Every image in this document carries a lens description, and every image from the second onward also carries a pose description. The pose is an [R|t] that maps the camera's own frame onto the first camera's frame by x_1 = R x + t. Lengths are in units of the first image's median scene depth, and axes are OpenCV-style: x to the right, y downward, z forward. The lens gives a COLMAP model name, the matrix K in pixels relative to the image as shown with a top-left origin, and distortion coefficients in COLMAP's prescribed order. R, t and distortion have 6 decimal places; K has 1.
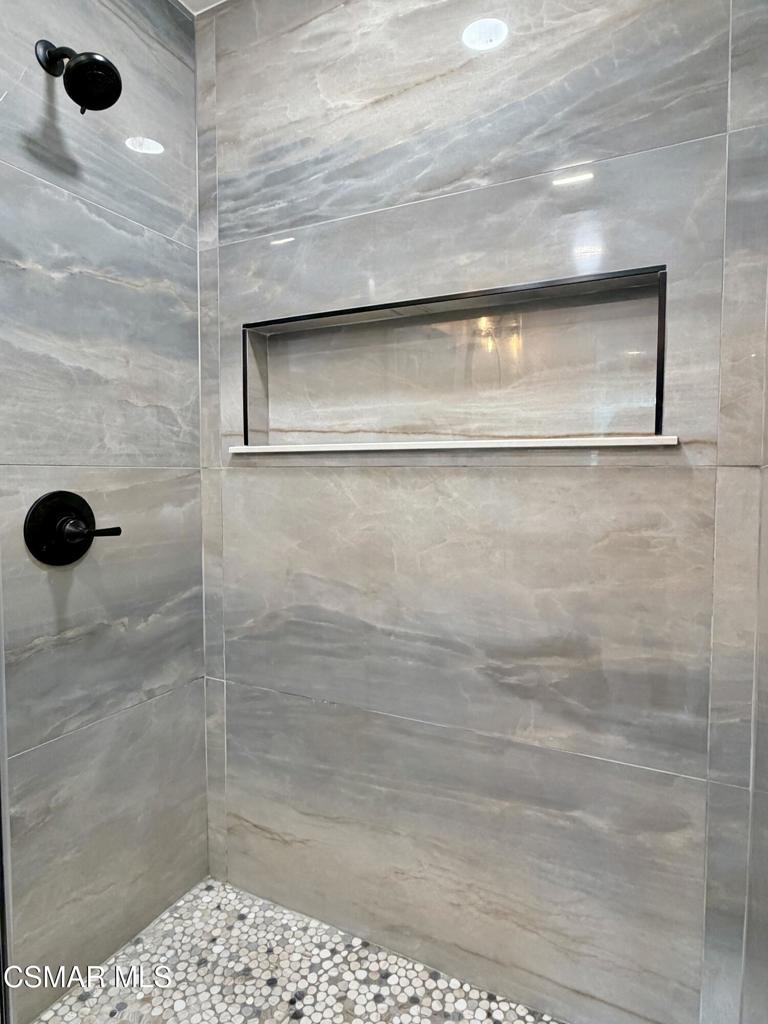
lens RADIAL K [[603.2, 0, 388.5], [0, 603.2, 507.7], [0, 0, 1]] dist [0.000215, 0.003272]
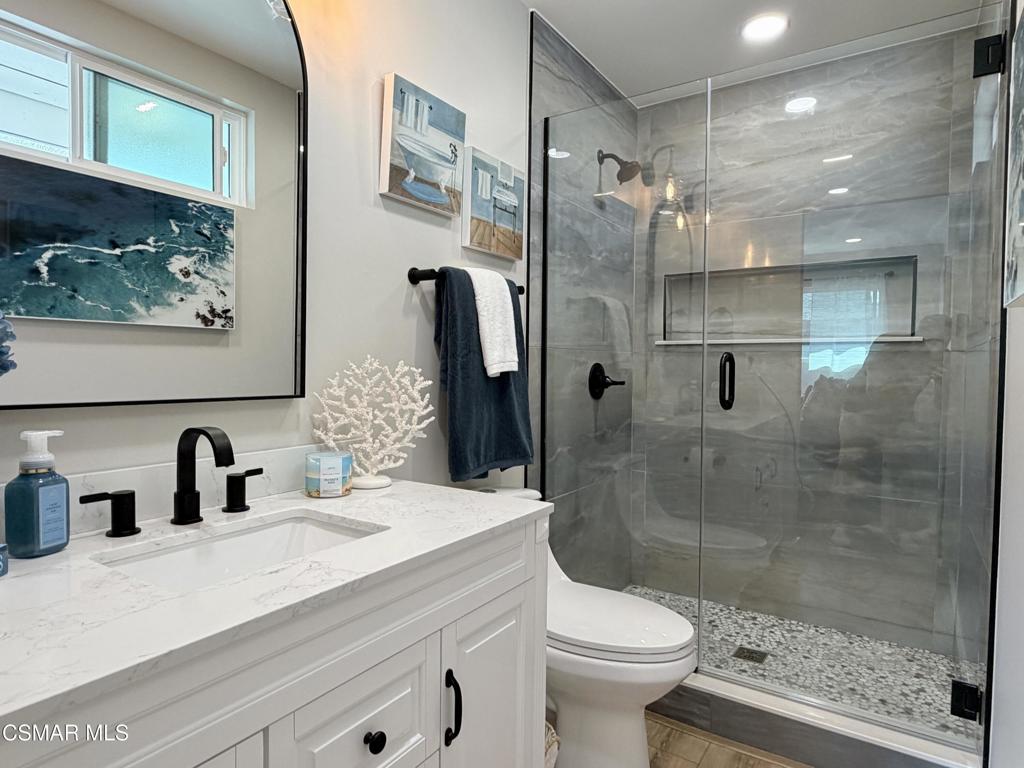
lens RADIAL K [[603.2, 0, 506.4], [0, 603.2, 389.4], [0, 0, 1]] dist [0.000215, 0.003272]
pose [[0.992960, 0.010706, -0.117964, -0.580443], [-0.012670, 0.999793, -0.015911, 0.094521], [0.117769, 0.017293, 0.992890, -1.021858]]
